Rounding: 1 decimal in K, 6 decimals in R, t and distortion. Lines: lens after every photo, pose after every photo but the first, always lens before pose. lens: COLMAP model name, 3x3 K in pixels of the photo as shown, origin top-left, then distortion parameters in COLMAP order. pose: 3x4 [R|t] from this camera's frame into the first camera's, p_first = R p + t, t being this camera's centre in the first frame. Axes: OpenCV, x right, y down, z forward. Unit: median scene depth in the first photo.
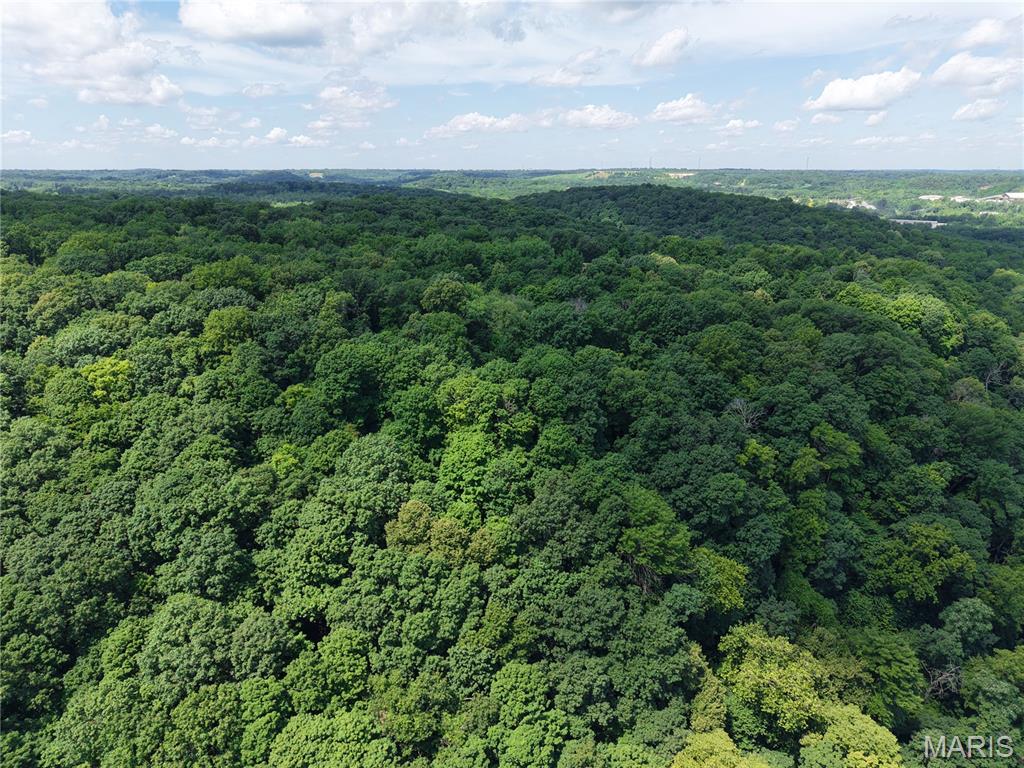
lens RADIAL K [[682.7, 0, 516.0], [0, 682.7, 383.3], [0, 0, 1]] dist [0.025648, -0.022999]
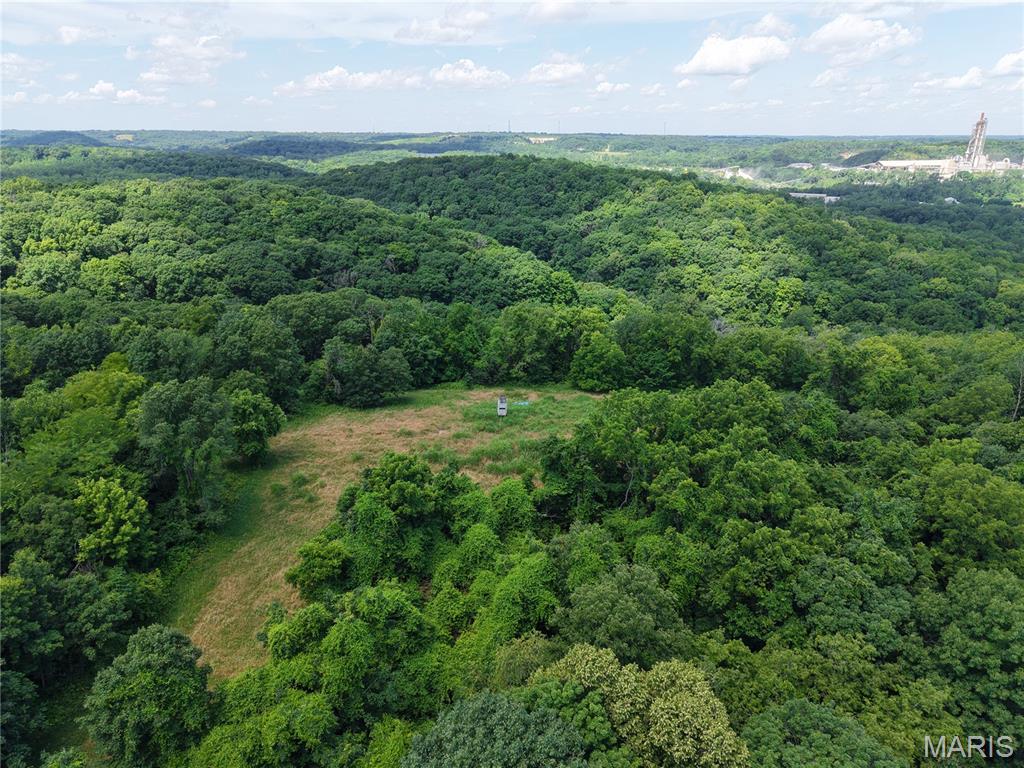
lens RADIAL K [[682.7, 0, 518.3], [0, 682.7, 388.9], [0, 0, 1]] dist [0.025648, -0.022999]
pose [[0.980411, -0.062734, 0.186707, 0.023647], [0.052374, 0.996828, 0.059918, -0.039999], [-0.189873, -0.048966, 0.980587, 0.127726]]
